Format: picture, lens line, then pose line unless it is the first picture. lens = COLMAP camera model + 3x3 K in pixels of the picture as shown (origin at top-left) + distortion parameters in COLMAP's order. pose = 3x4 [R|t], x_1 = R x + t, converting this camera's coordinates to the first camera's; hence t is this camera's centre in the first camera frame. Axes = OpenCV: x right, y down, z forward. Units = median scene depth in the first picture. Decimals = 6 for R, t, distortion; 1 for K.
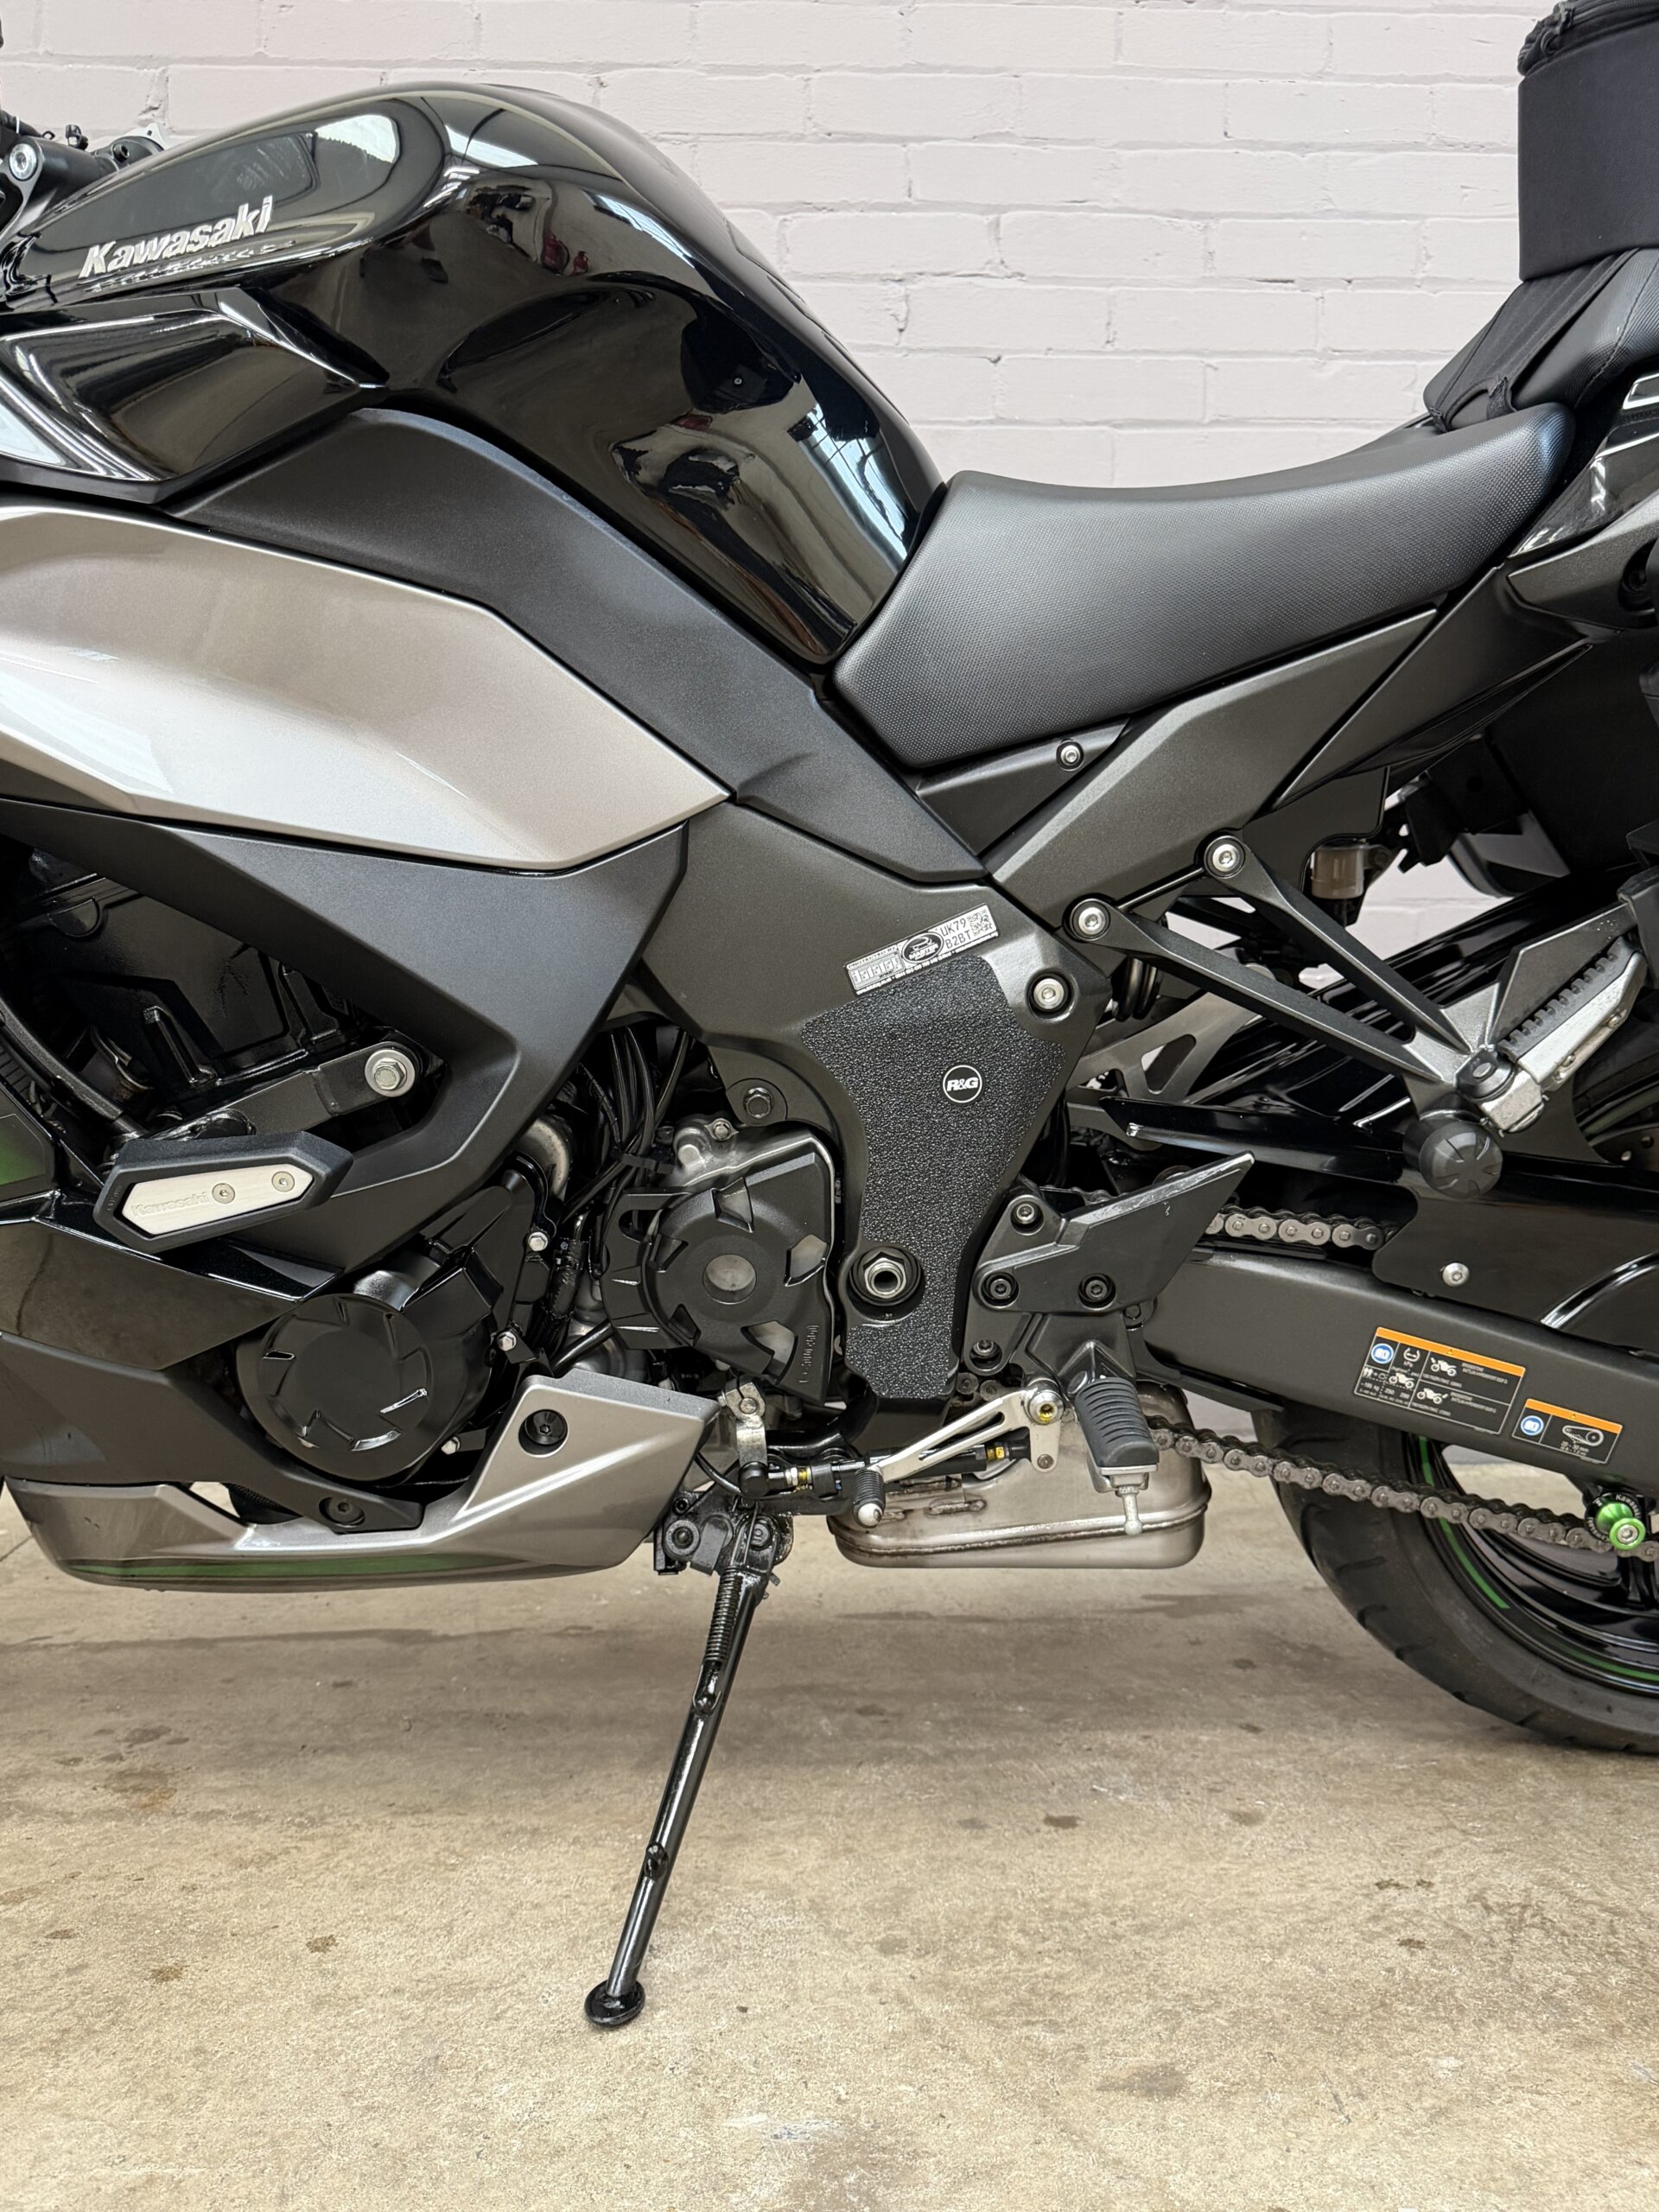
lens RADIAL K [[1806.5, 0, 832.6], [0, 1806.5, 1109.4], [0, 0, 1]] dist [0.018922, -0.031092]
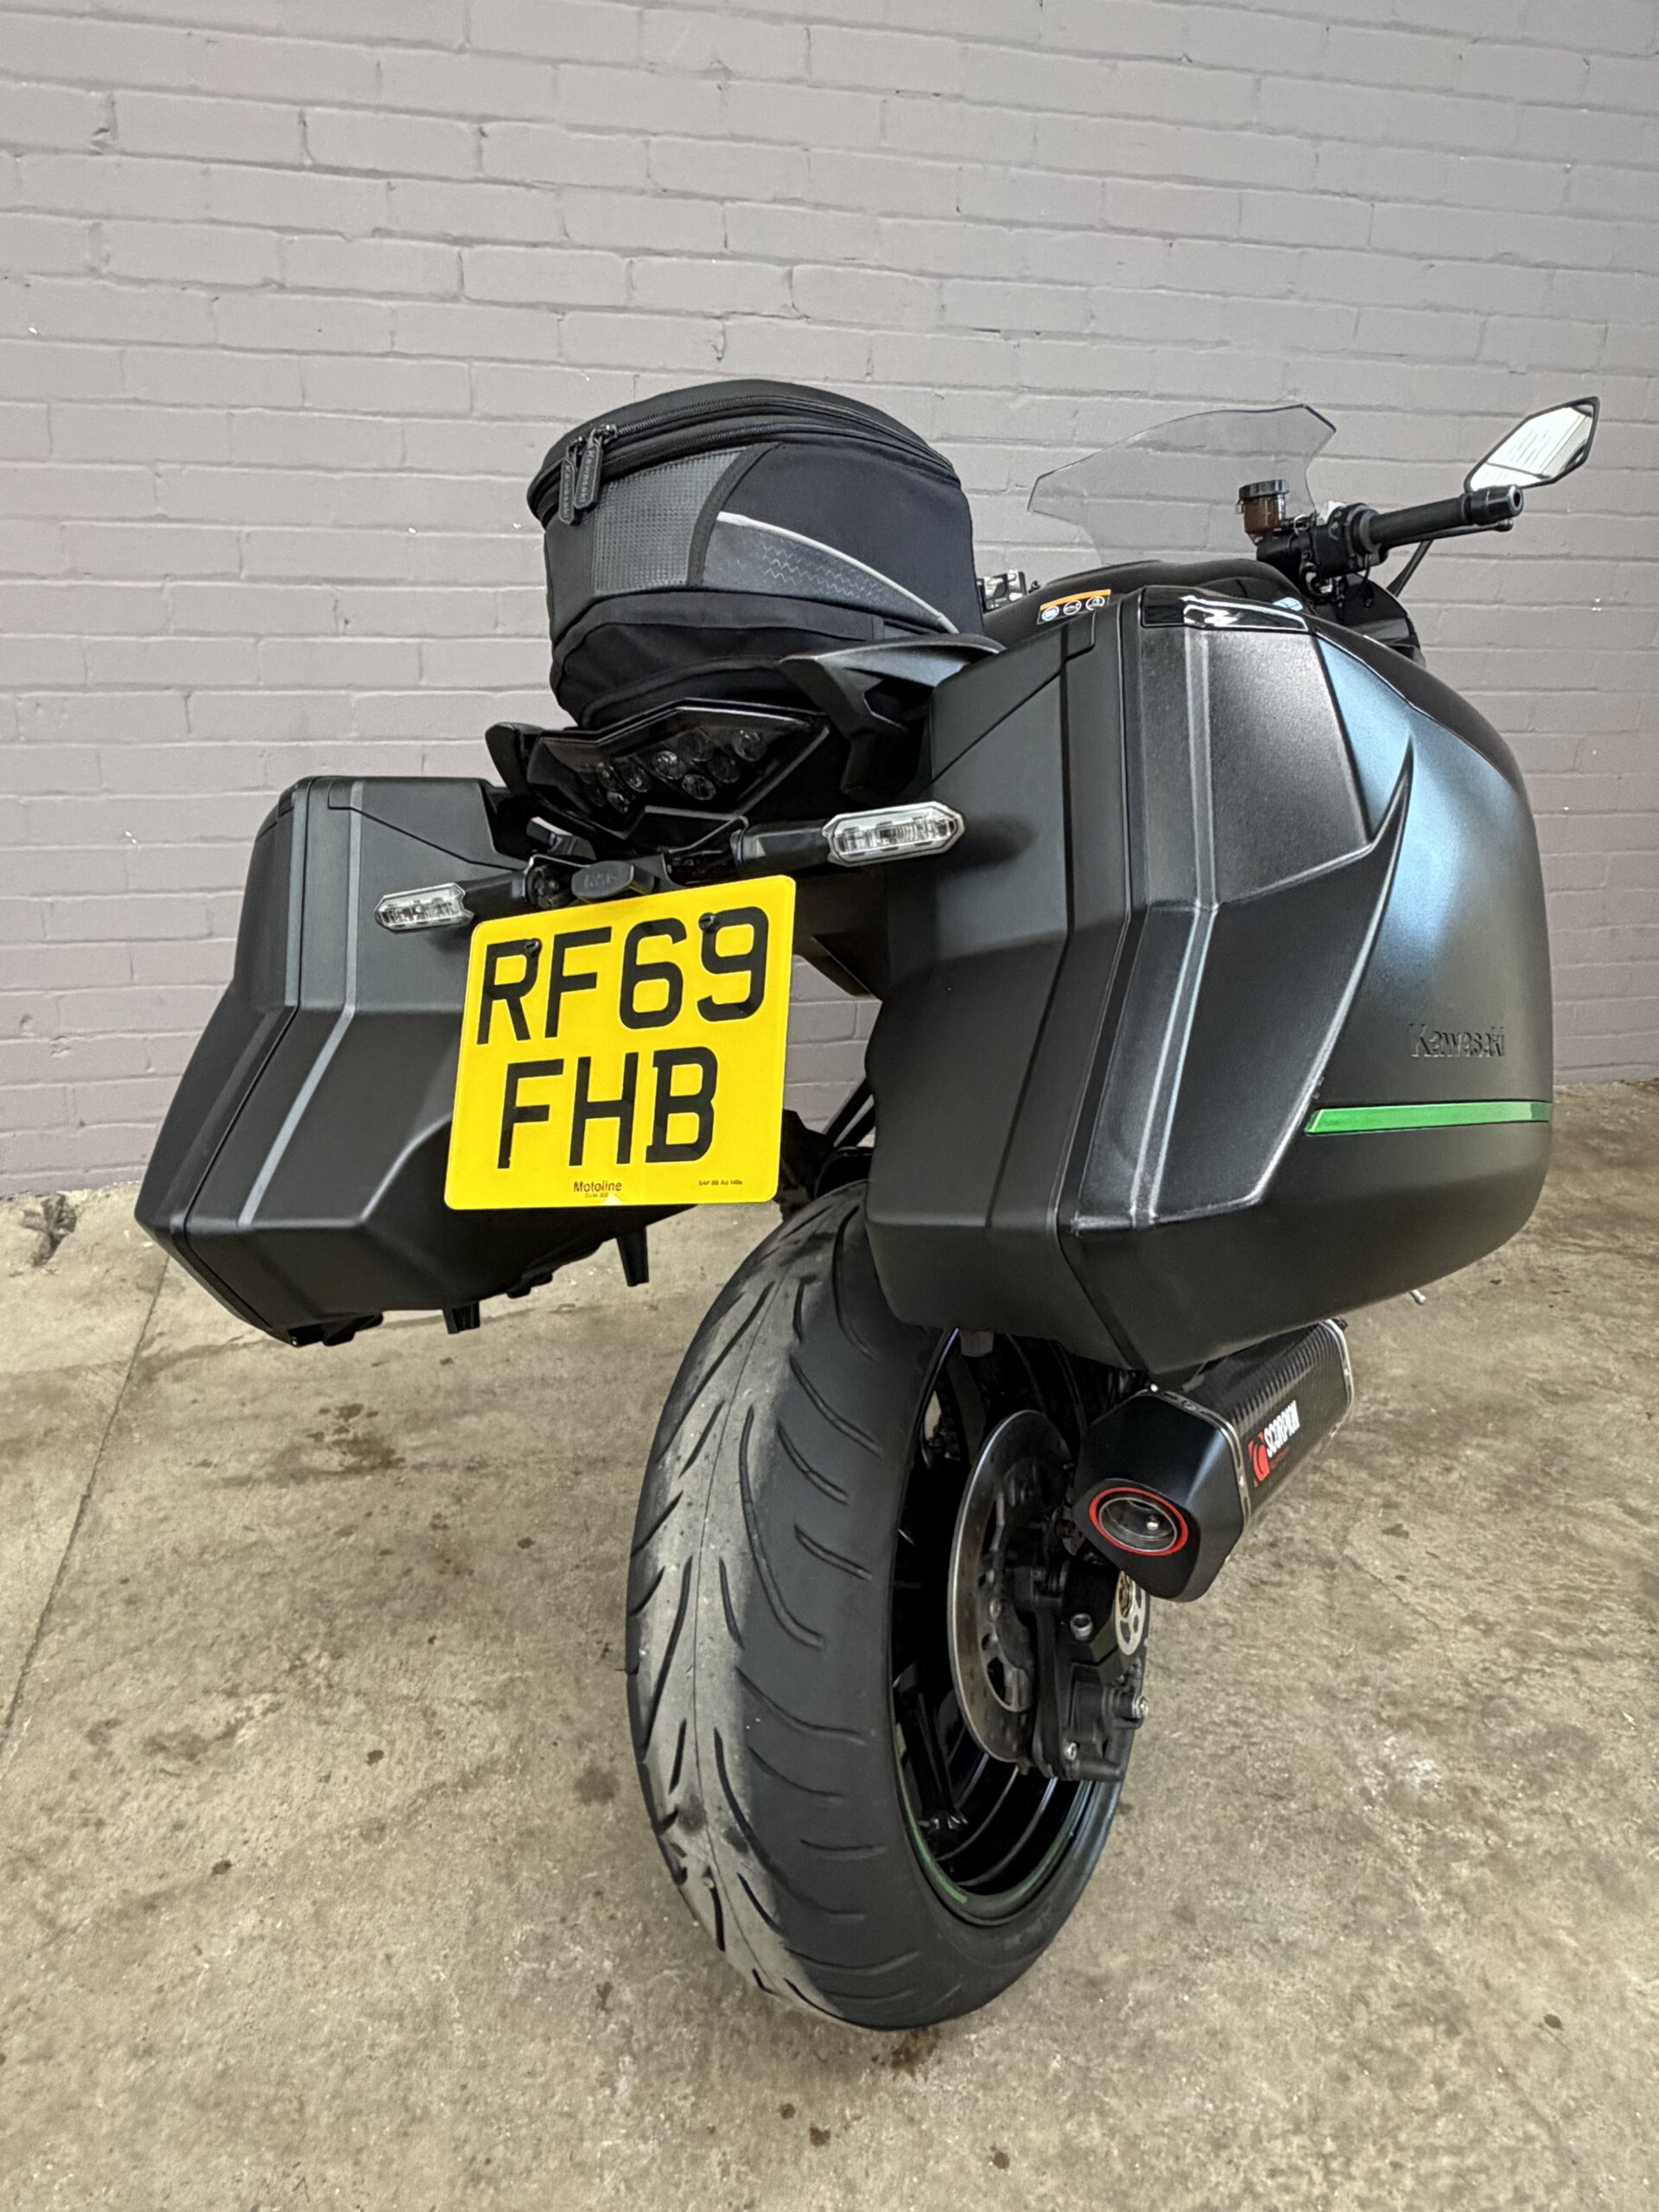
lens RADIAL K [[1486.0, 0, 832.3], [0, 1486.0, 1088.0], [0, 0, 1]] dist [-0.002944, 0.002760]
pose [[0.978009, -0.046412, 0.203333, -0.245111], [-0.020466, 0.948864, 0.315022, -0.500303], [-0.207556, -0.312256, 0.927047, -0.398035]]
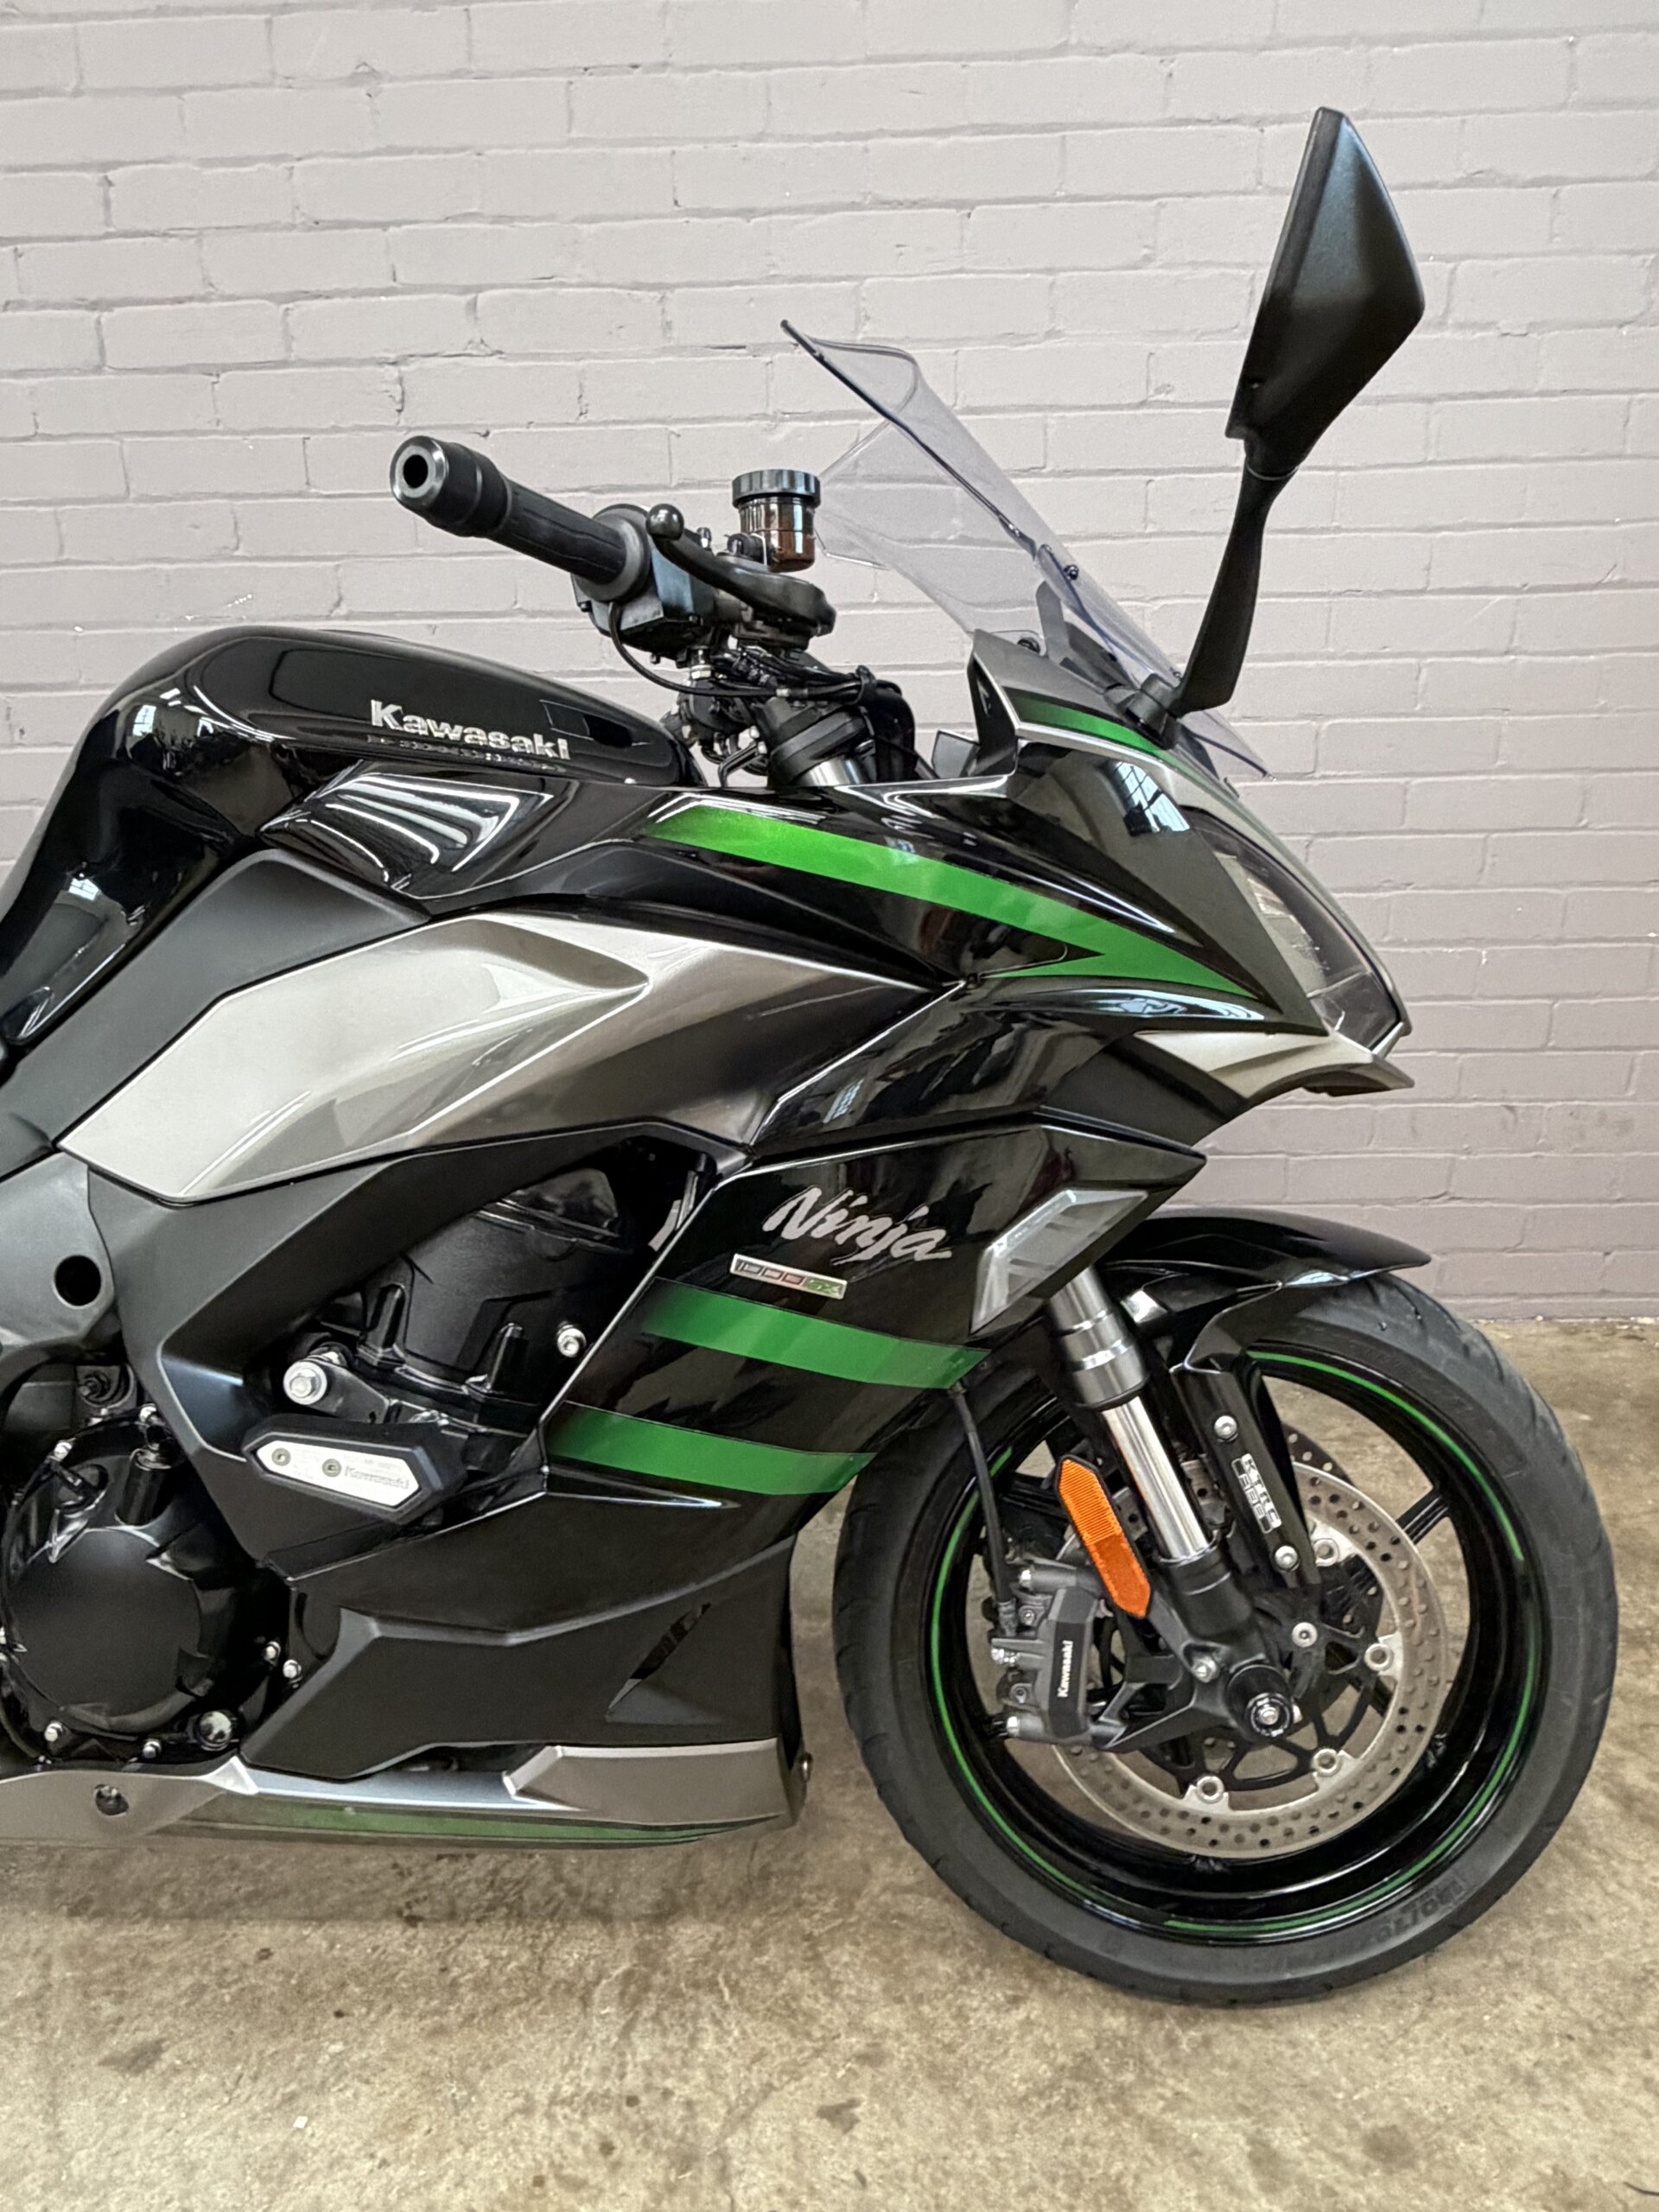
lens RADIAL K [[1486.0, 0, 830.0], [0, 1486.0, 1084.0], [0, 0, 1]] dist [-0.002944, 0.002760]
pose [[0.997208, 0.001463, -0.074665, 0.713155], [0.018488, 0.963848, 0.265811, -0.501280], [0.072355, -0.266450, 0.961129, 0.021114]]
